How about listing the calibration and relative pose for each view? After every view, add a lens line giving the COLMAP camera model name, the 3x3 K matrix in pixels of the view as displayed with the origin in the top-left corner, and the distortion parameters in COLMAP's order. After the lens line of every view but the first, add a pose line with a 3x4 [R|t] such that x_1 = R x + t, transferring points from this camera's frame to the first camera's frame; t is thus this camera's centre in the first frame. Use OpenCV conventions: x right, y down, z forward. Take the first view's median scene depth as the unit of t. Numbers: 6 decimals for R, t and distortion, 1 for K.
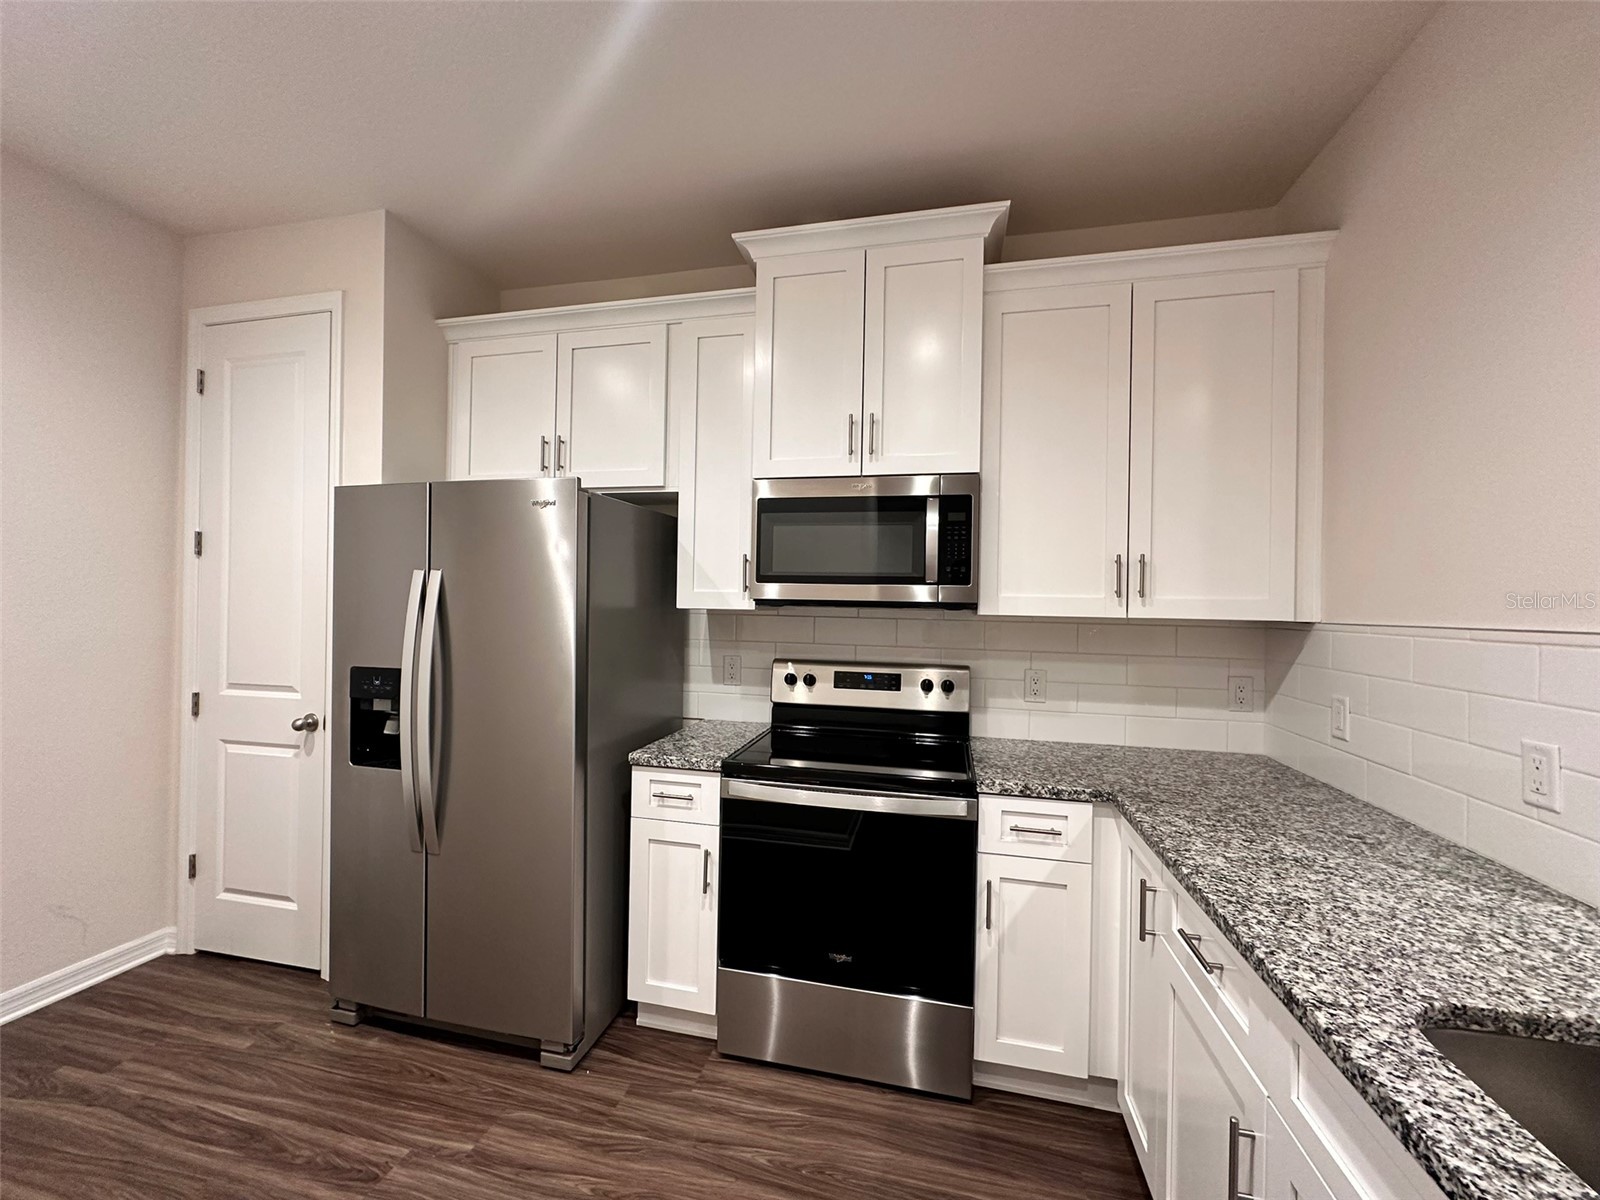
lens RADIAL K [[636.8, 0, 800.0], [0, 636.8, 600.0], [0, 0, 1]] dist [-0.003343, 0.000816]
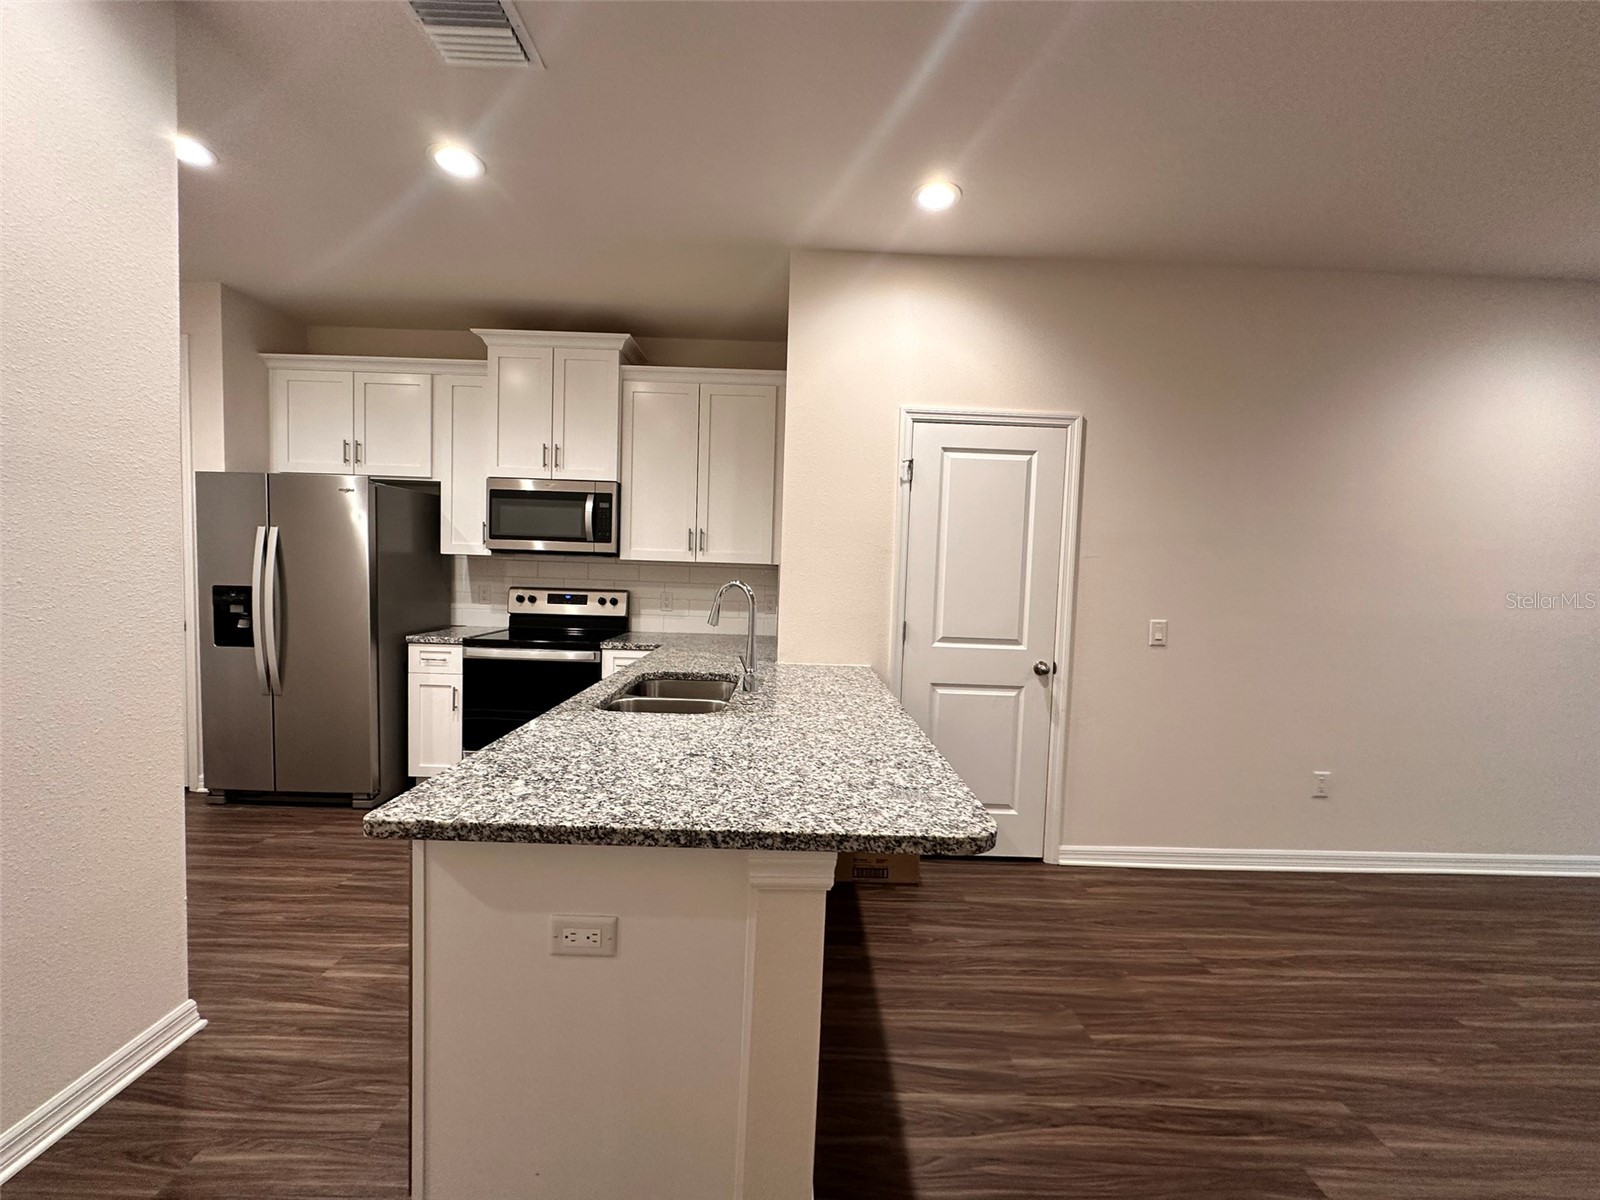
lens RADIAL K [[636.8, 0, 800.0], [0, 636.8, 600.0], [0, 0, 1]] dist [-0.003343, 0.000816]
pose [[0.972147, 0.001349, 0.234368, 0.353826], [-0.015660, 0.998123, 0.059210, 0.022566], [-0.233848, -0.061231, 0.970343, -0.890654]]
